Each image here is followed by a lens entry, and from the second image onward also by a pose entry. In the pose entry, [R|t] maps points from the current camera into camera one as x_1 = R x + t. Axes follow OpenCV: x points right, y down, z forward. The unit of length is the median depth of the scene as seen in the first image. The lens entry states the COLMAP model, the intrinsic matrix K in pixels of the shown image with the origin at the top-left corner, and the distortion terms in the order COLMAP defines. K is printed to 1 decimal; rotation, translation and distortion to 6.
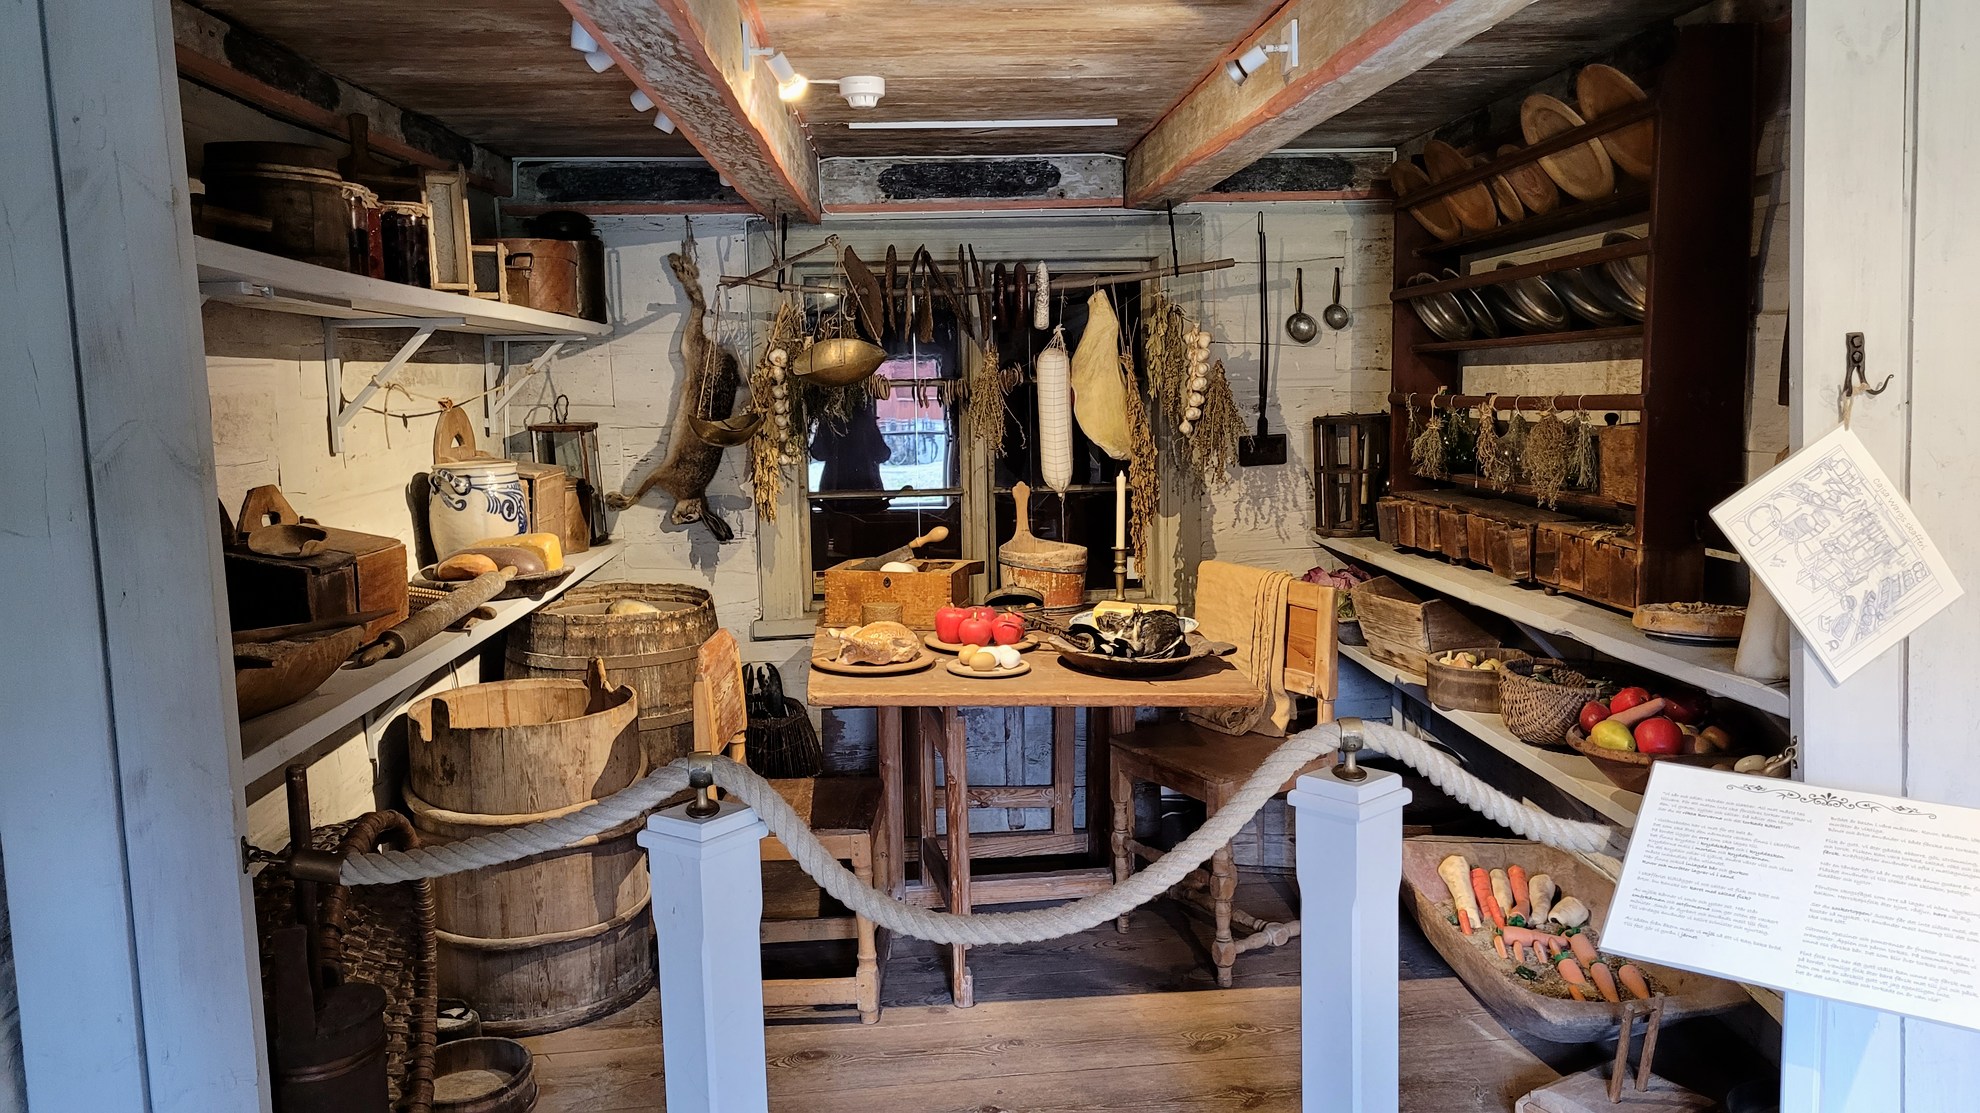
lens RADIAL K [[1362.0, 0, 990.0], [0, 1362.0, 556.5], [0, 0, 1]] dist [0.051204, 0.000891]
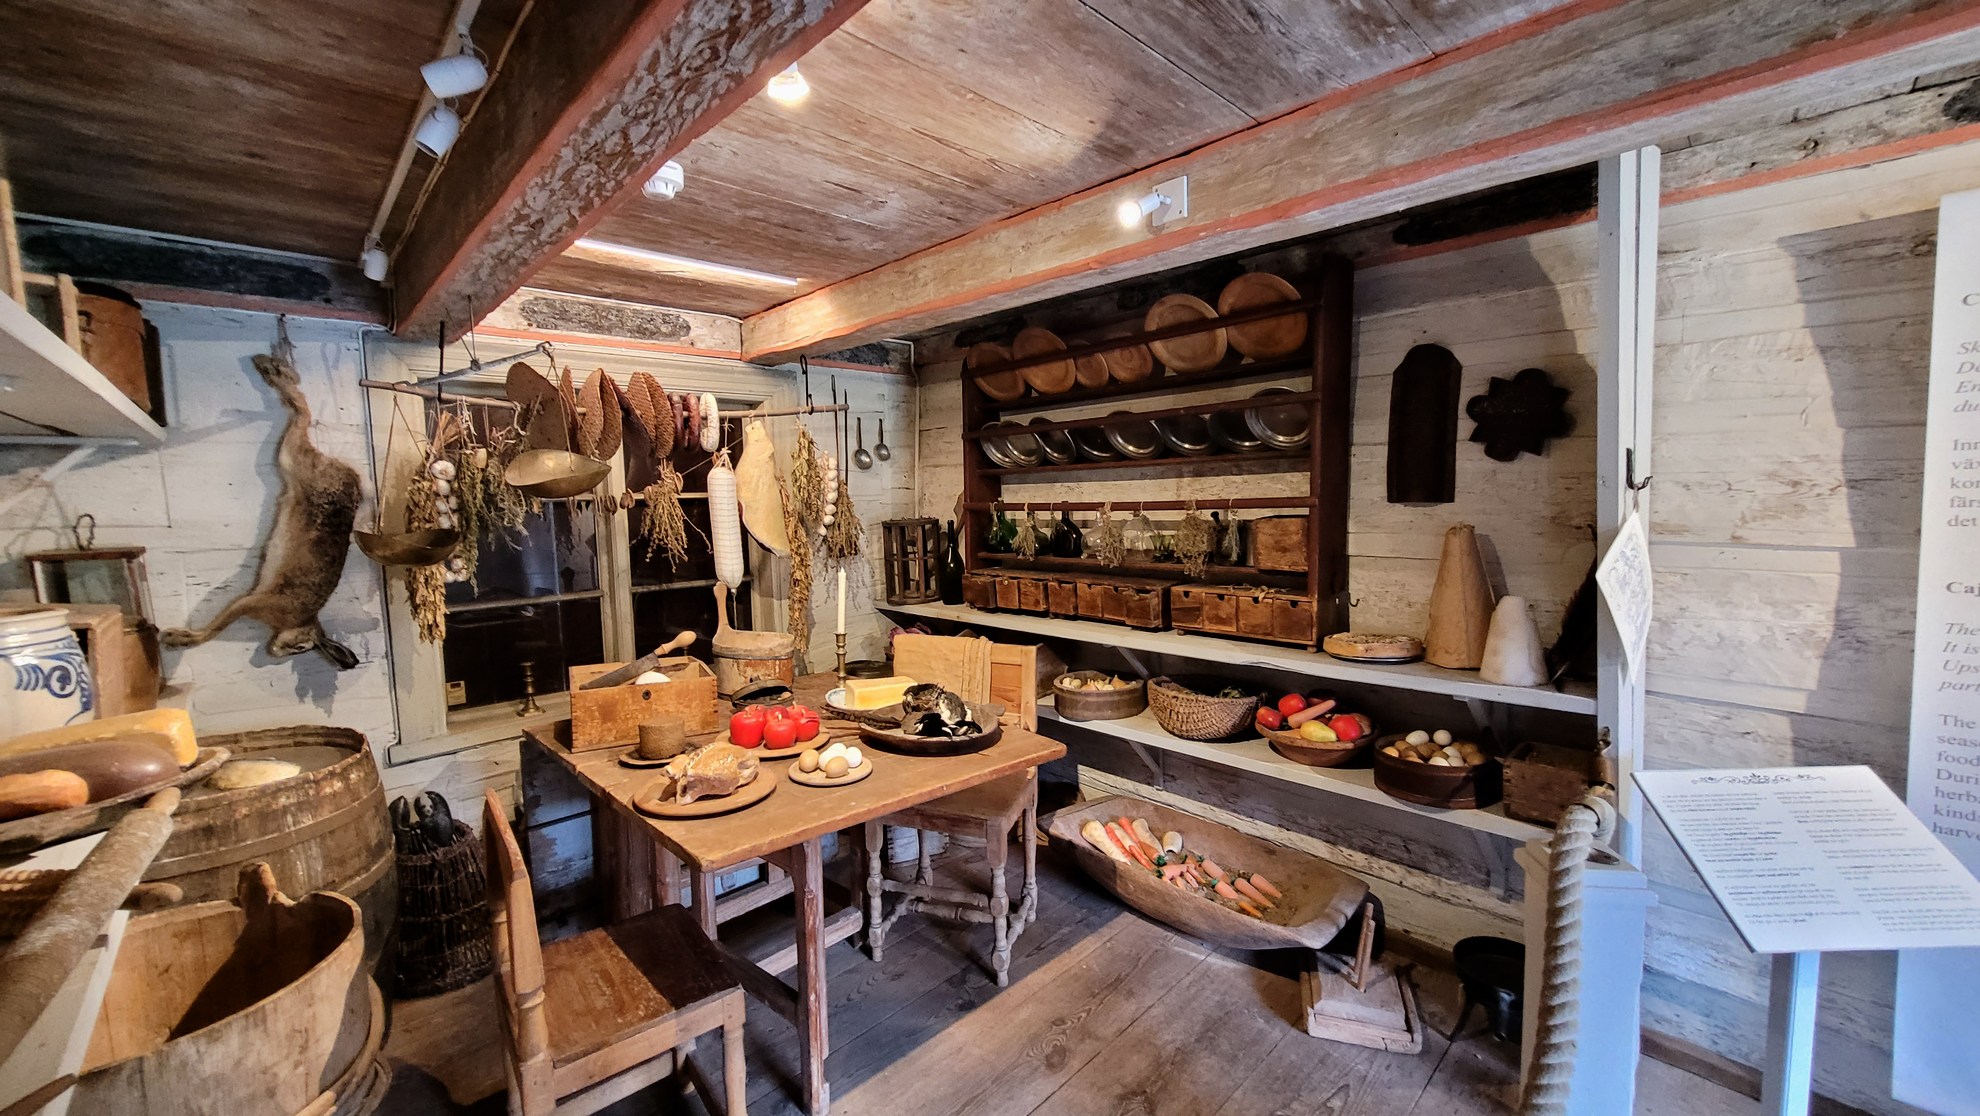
lens RADIAL K [[762.4, 0, 990.0], [0, 762.4, 558.0], [0, 0, 1]] dist [0.002347, 0.000228]
pose [[0.785184, -0.051876, 0.617085, -0.182022], [0.087590, 0.995770, -0.027740, -0.035706], [-0.613036, 0.075831, 0.786407, 0.345019]]
